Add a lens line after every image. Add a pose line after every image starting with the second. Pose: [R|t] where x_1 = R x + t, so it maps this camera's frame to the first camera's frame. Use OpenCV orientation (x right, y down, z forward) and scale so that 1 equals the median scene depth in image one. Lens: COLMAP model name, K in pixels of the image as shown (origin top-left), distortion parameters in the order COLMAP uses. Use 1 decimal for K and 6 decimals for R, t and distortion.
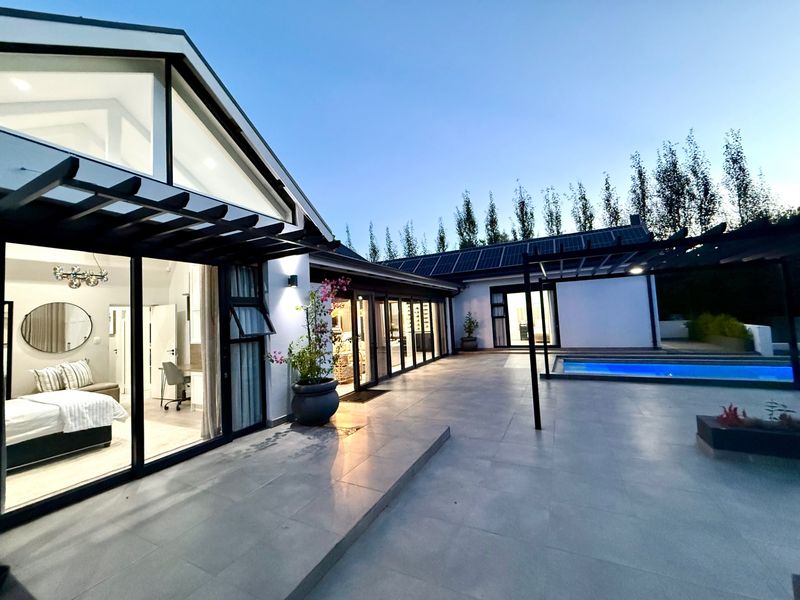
lens RADIAL K [[336.6, 0, 400.5], [0, 336.6, 295.8], [0, 0, 1]] dist [-0.000764, -0.000059]
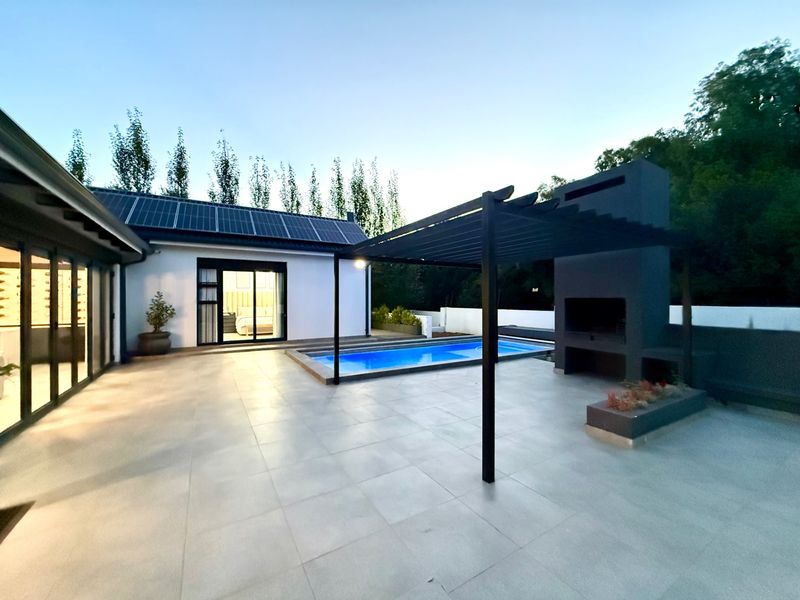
lens RADIAL K [[321.5, 0, 400.0], [0, 321.5, 300.0], [0, 0, 1]] dist [0.007166, 0.000014]
pose [[0.531648, 0.048332, 0.845585, -0.065580], [-0.078843, 0.996860, -0.007408, 0.031856], [-0.843288, -0.062730, 0.533789, 0.300901]]
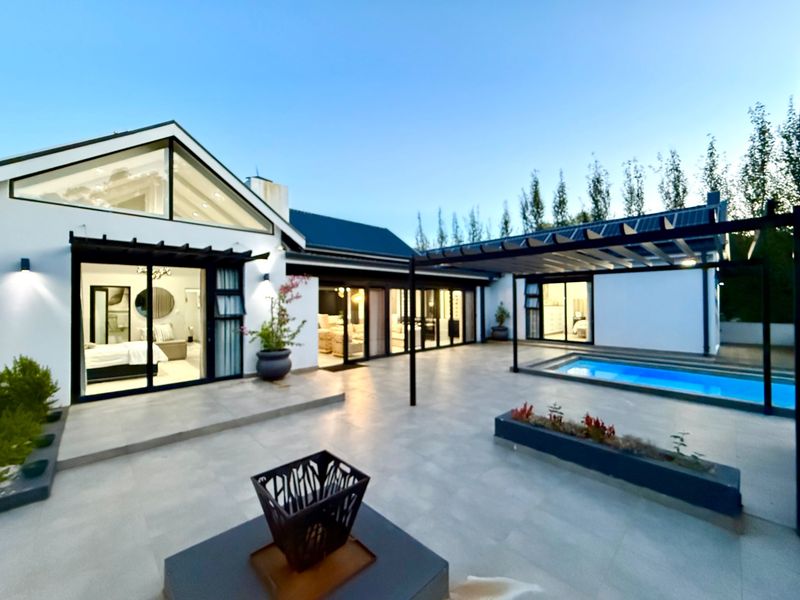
lens RADIAL K [[347.7, 0, 402.5], [0, 347.7, 297.8], [0, 0, 1]] dist [-0.001244, -0.000485]
pose [[0.938757, 0.040707, -0.342167, 0.280782], [-0.018533, 0.997525, 0.067827, -0.027240], [0.344081, -0.057332, 0.937188, -0.059401]]
